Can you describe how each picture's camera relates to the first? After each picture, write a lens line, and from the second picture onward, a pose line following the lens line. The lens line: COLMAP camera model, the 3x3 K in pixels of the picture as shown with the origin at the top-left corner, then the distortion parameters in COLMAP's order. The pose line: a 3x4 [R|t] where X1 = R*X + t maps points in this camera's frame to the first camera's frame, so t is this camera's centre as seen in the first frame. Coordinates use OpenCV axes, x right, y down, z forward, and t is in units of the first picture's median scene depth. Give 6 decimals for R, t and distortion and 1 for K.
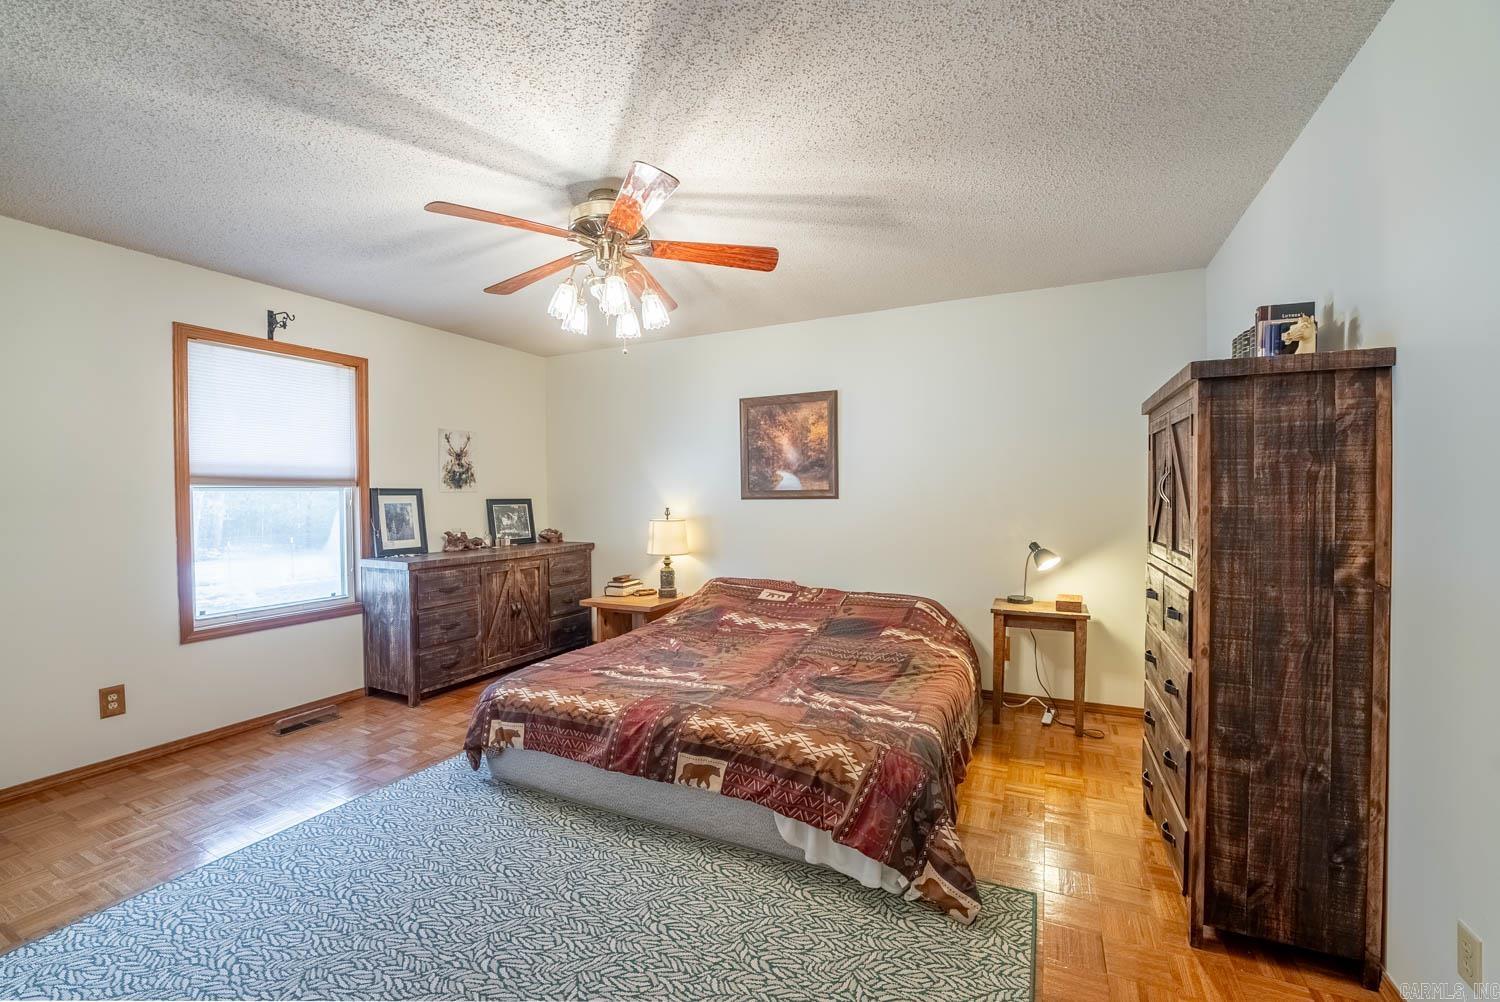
lens RADIAL K [[616.4, 0, 751.1], [0, 616.4, 498.7], [0, 0, 1]] dist [-0.028508, 0.003035]
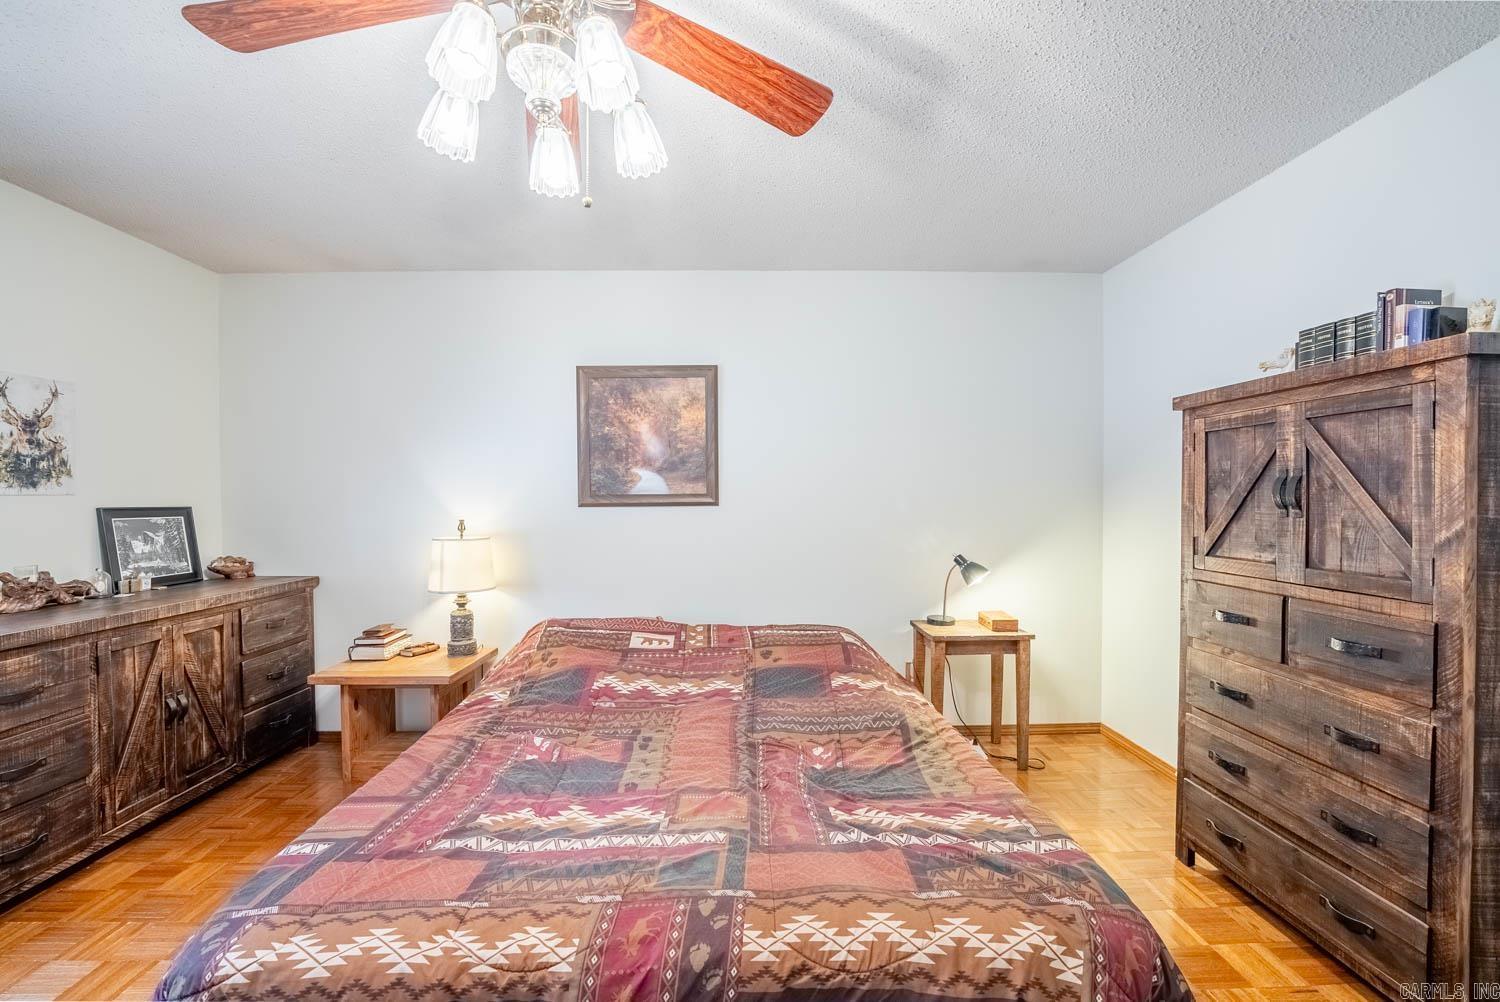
lens RADIAL K [[616.4, 0, 750.5], [0, 616.4, 502.4], [0, 0, 1]] dist [-0.028508, 0.003035]
pose [[0.890345, -0.000387, 0.455287, -0.207149], [0.001482, 0.999997, -0.002048, -0.003063], [-0.455284, 0.002498, 0.890343, 0.347295]]
